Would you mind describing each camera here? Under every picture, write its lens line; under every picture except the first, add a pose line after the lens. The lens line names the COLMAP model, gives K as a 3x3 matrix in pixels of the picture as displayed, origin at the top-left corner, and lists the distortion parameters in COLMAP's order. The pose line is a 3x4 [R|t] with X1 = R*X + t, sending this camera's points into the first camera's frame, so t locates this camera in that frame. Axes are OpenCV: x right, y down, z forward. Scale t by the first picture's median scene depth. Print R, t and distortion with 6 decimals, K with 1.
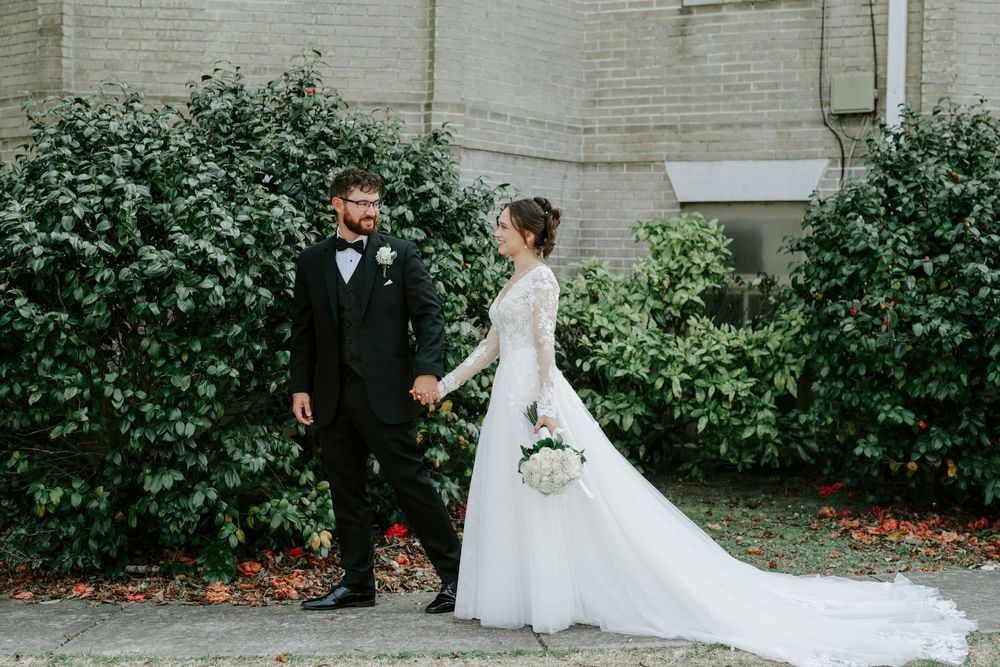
lens RADIAL K [[1266.3, 0, 494.7], [0, 1266.3, 274.8], [0, 0, 1]] dist [-0.018687, 0.000000]
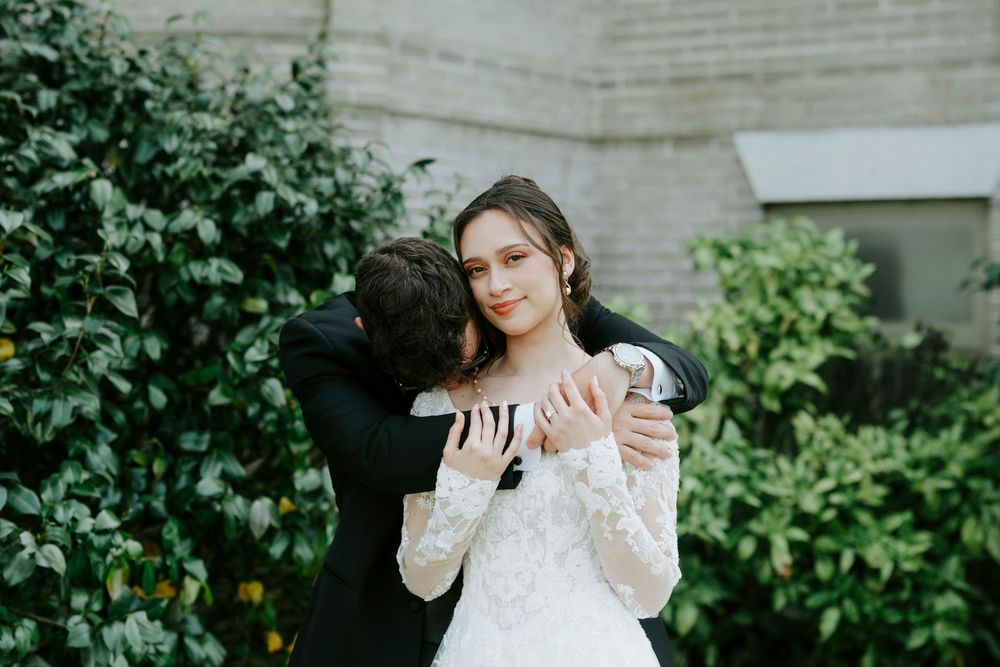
lens RADIAL K [[1687.0, 0, 461.7], [0, 1687.0, 309.4], [0, 0, 1]] dist [0.004614, 0.000000]
pose [[0.999823, -0.012342, -0.014201, 0.022926], [0.012363, 0.999923, 0.001384, -0.013781], [0.014182, -0.001560, 0.999898, 0.293706]]
